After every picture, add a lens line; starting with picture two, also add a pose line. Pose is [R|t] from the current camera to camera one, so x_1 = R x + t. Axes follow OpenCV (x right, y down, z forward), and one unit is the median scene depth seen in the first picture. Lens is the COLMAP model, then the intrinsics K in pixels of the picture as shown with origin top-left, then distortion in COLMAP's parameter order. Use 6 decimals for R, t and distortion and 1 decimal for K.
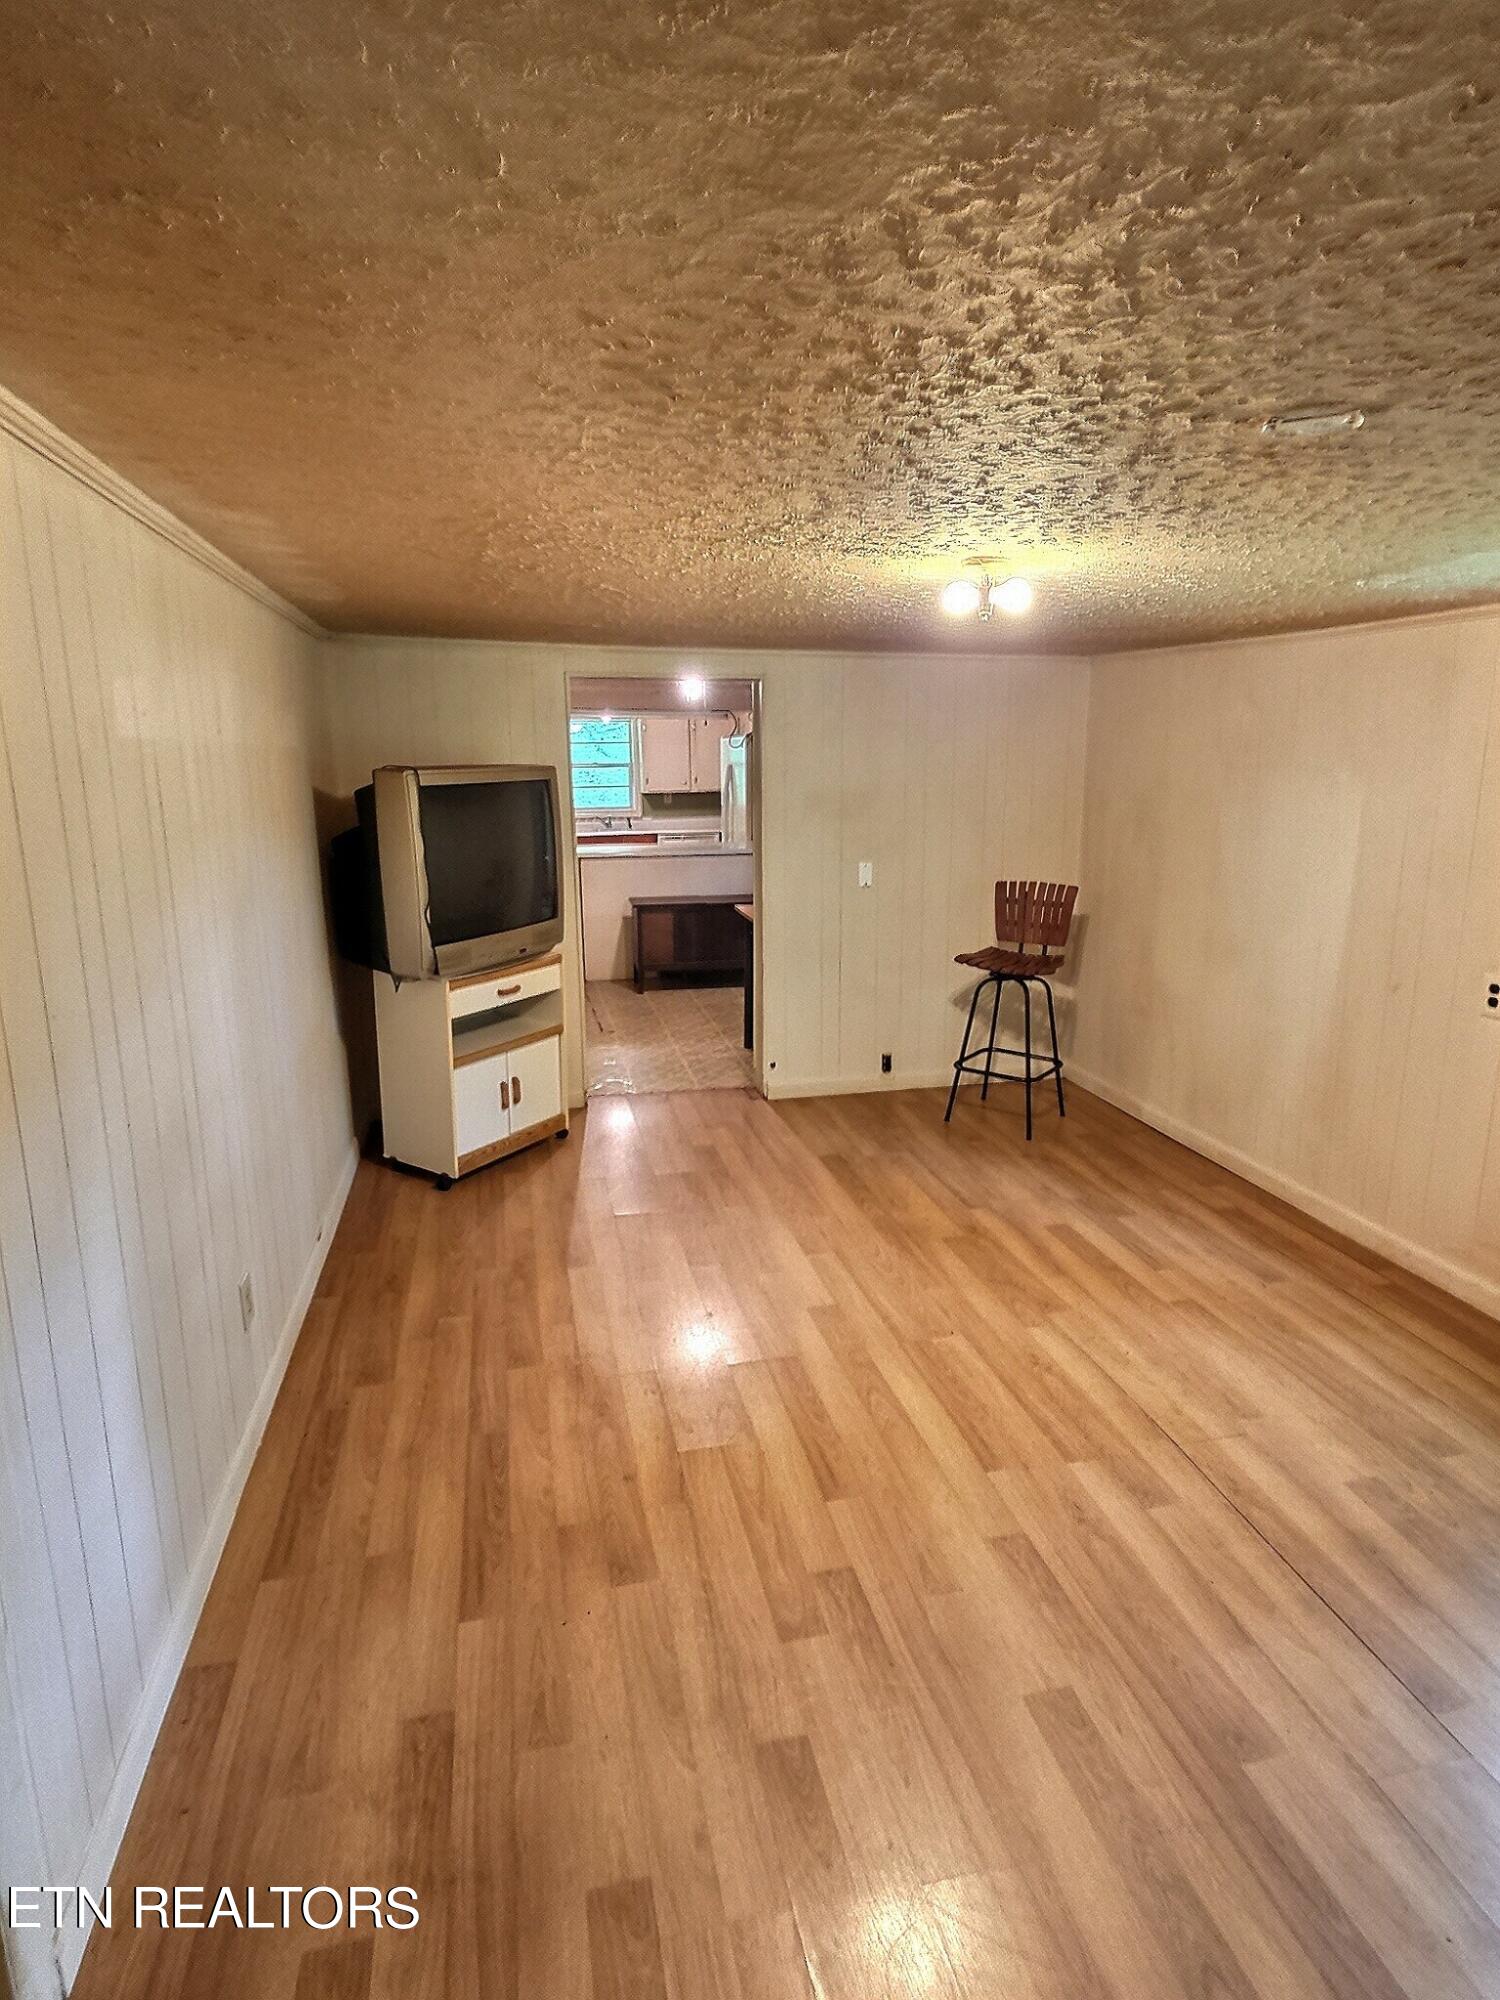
lens RADIAL K [[1085.5, 0, 753.9], [0, 1085.5, 997.8], [0, 0, 1]] dist [0.006701, -0.002292]
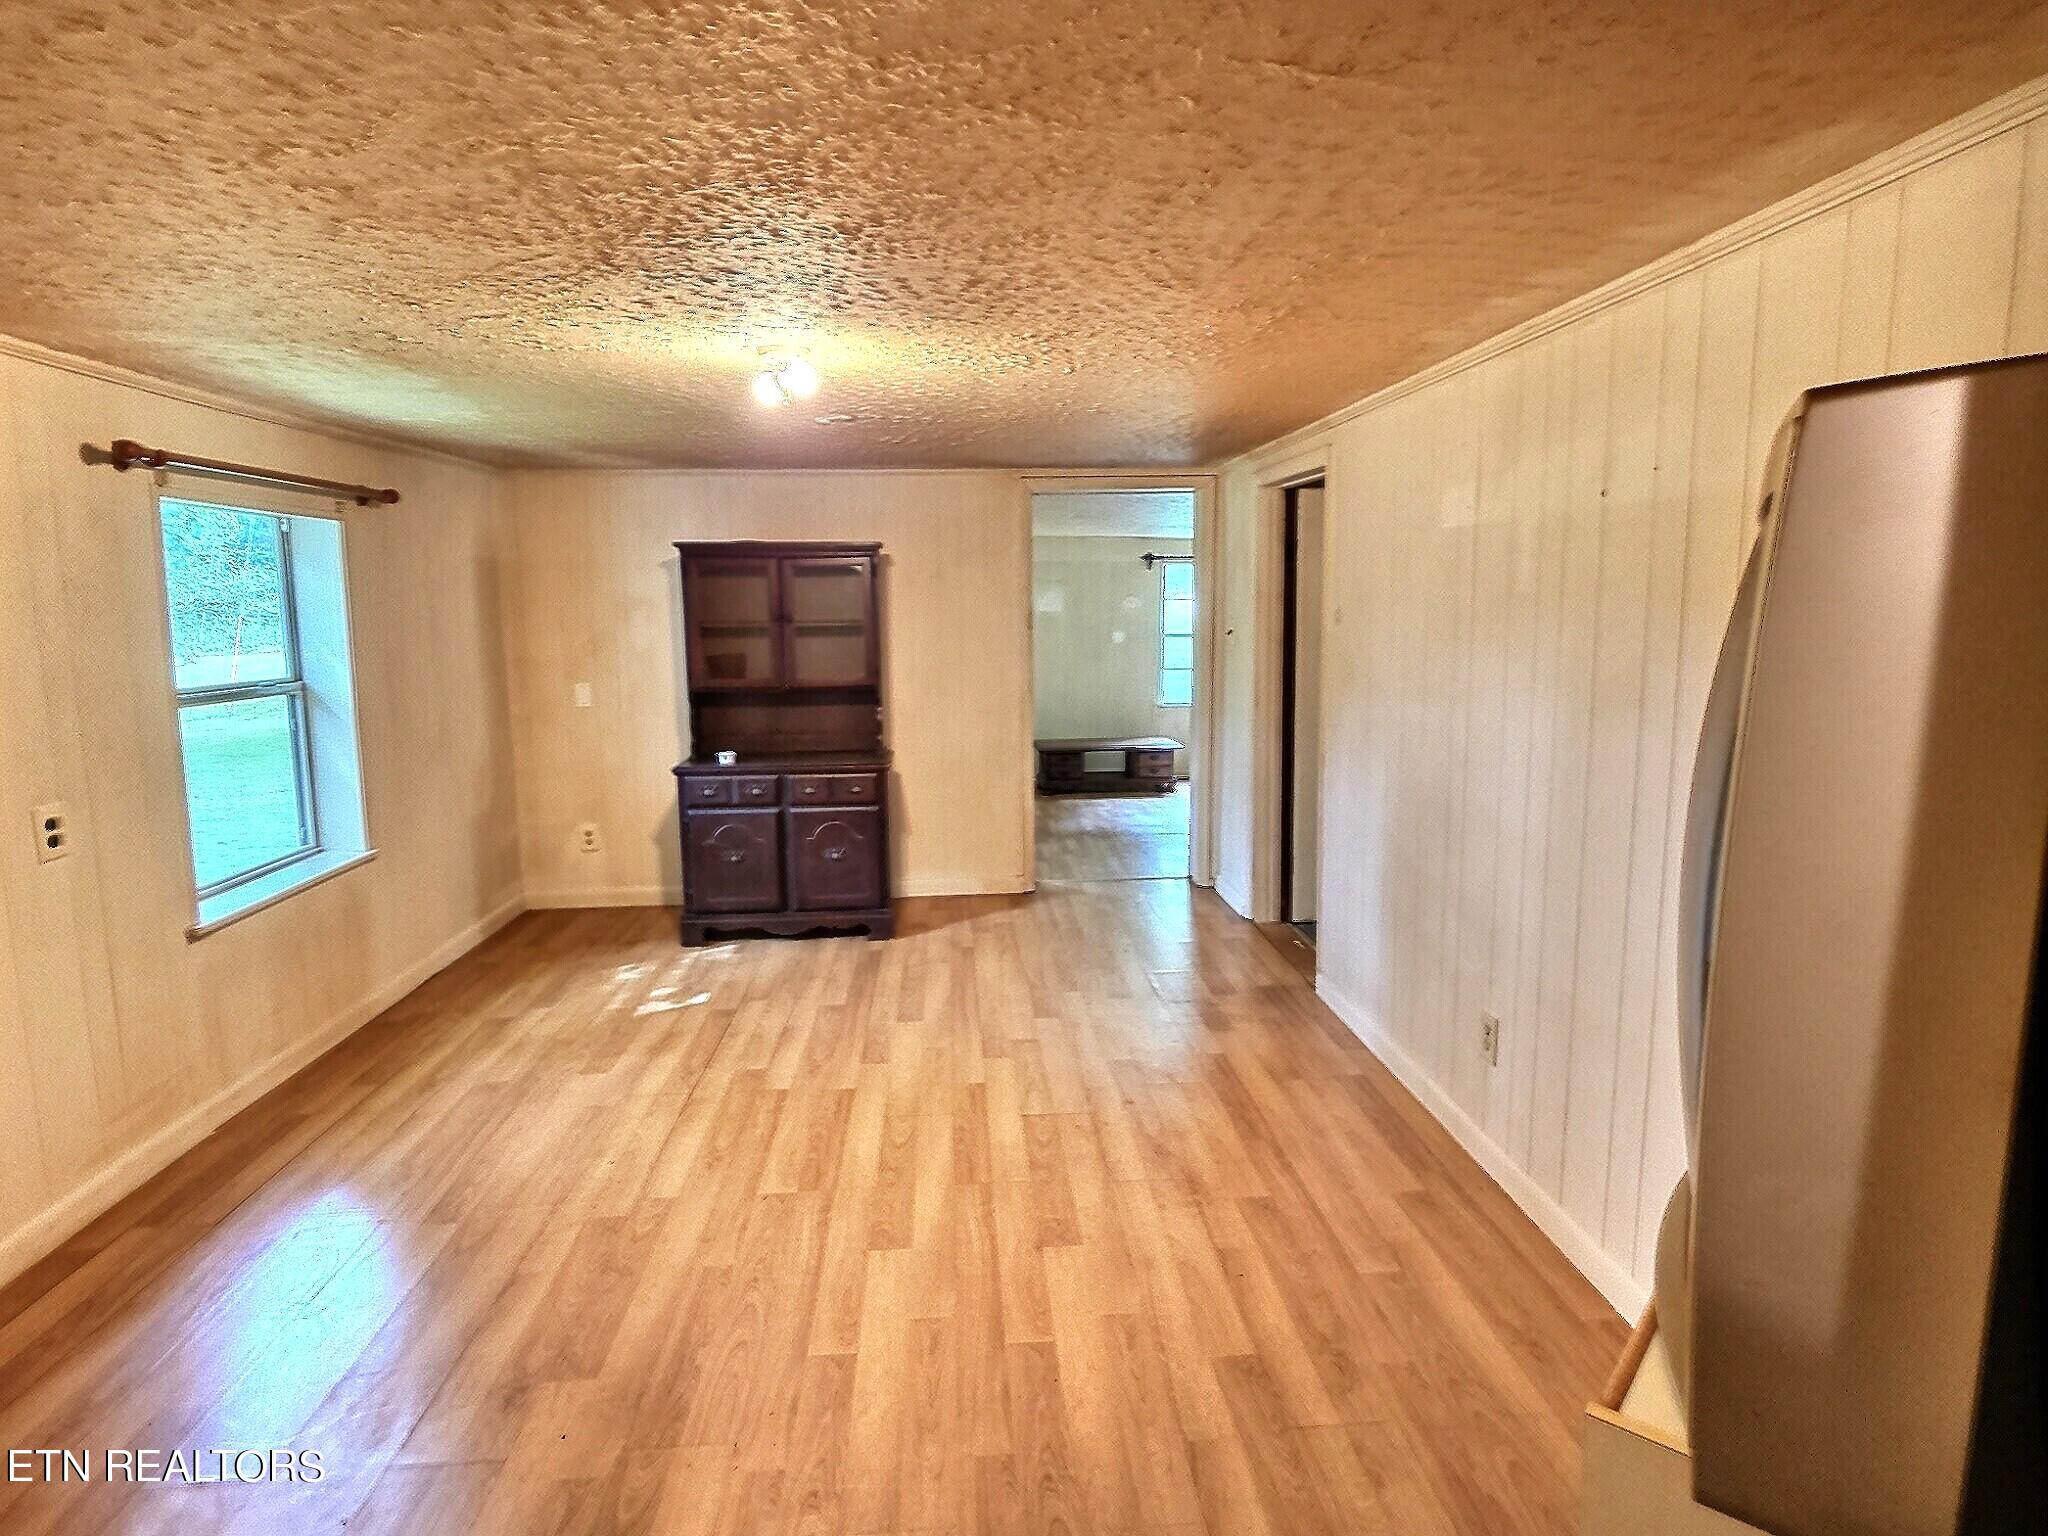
lens RADIAL K [[1111.6, 0, 1027.2], [0, 1111.6, 760.4], [0, 0, 1]] dist [0.006701, -0.002292]
pose [[-0.988094, -0.015570, 0.153061, -0.169462], [0.039582, 0.935650, 0.350703, -0.351370], [-0.148672, 0.352586, -0.923894, 1.849664]]
